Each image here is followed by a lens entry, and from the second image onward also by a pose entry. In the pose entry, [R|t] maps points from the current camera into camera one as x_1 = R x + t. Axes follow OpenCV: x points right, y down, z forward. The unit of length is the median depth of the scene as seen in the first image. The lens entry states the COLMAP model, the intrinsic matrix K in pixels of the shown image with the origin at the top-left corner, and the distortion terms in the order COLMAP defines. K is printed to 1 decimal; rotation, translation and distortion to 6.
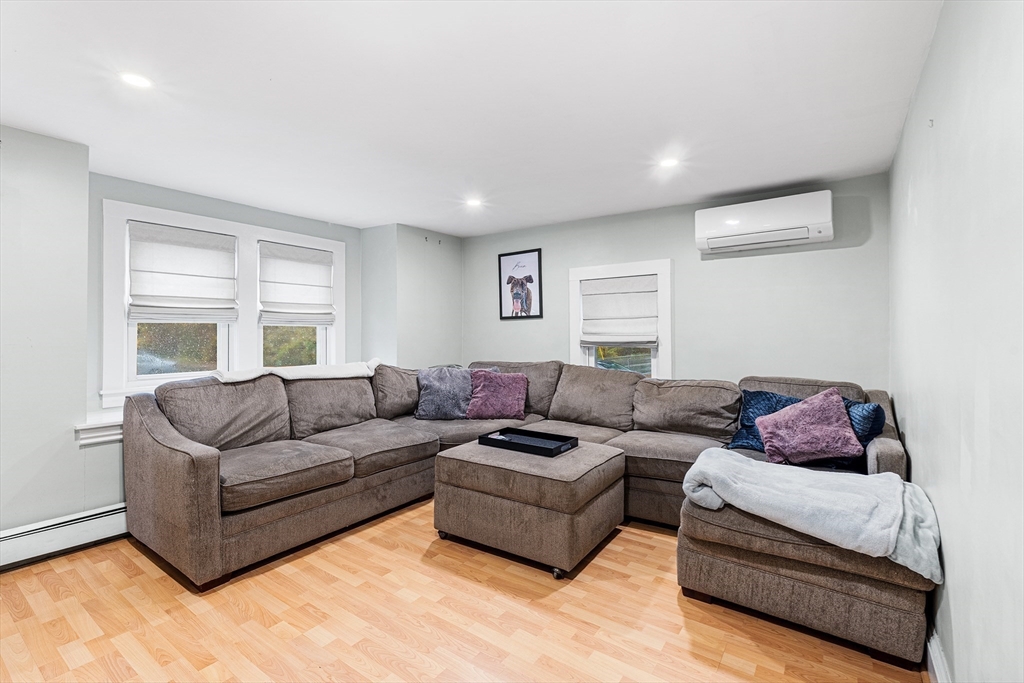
lens RADIAL K [[456.8, 0, 512.8], [0, 456.8, 337.4], [0, 0, 1]] dist [-0.004800, -0.000462]
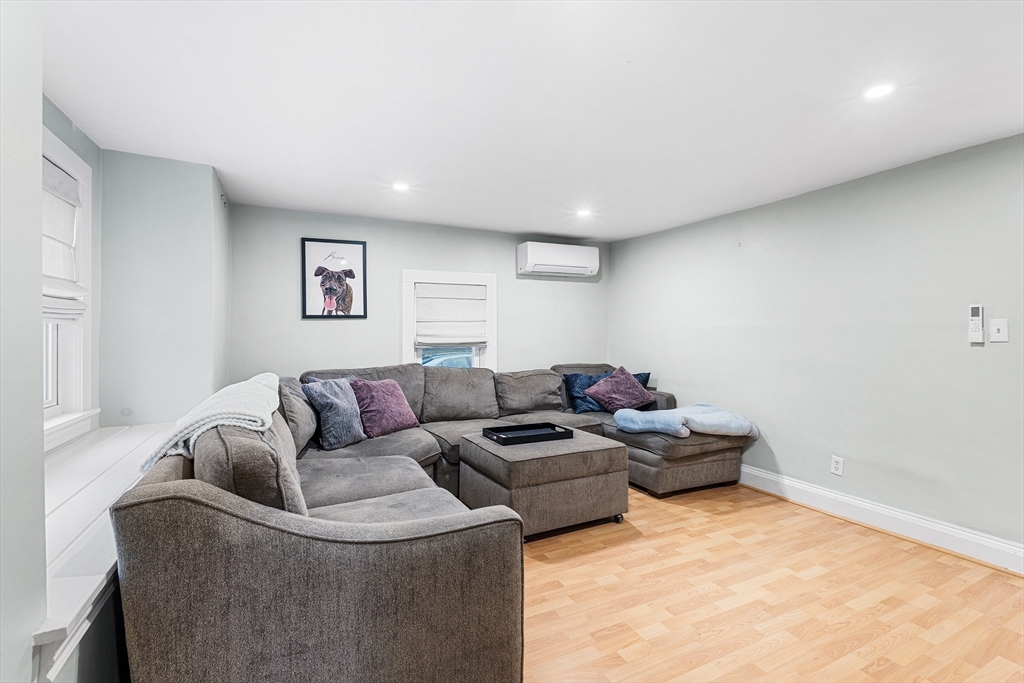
lens RADIAL K [[456.8, 0, 508.8], [0, 456.8, 336.8], [0, 0, 1]] dist [-0.004800, -0.000462]
pose [[0.495225, -0.005776, 0.868746, -0.589361], [0.011106, 0.999938, 0.000317, -0.003491], [-0.868694, 0.009492, 0.495258, 0.308513]]
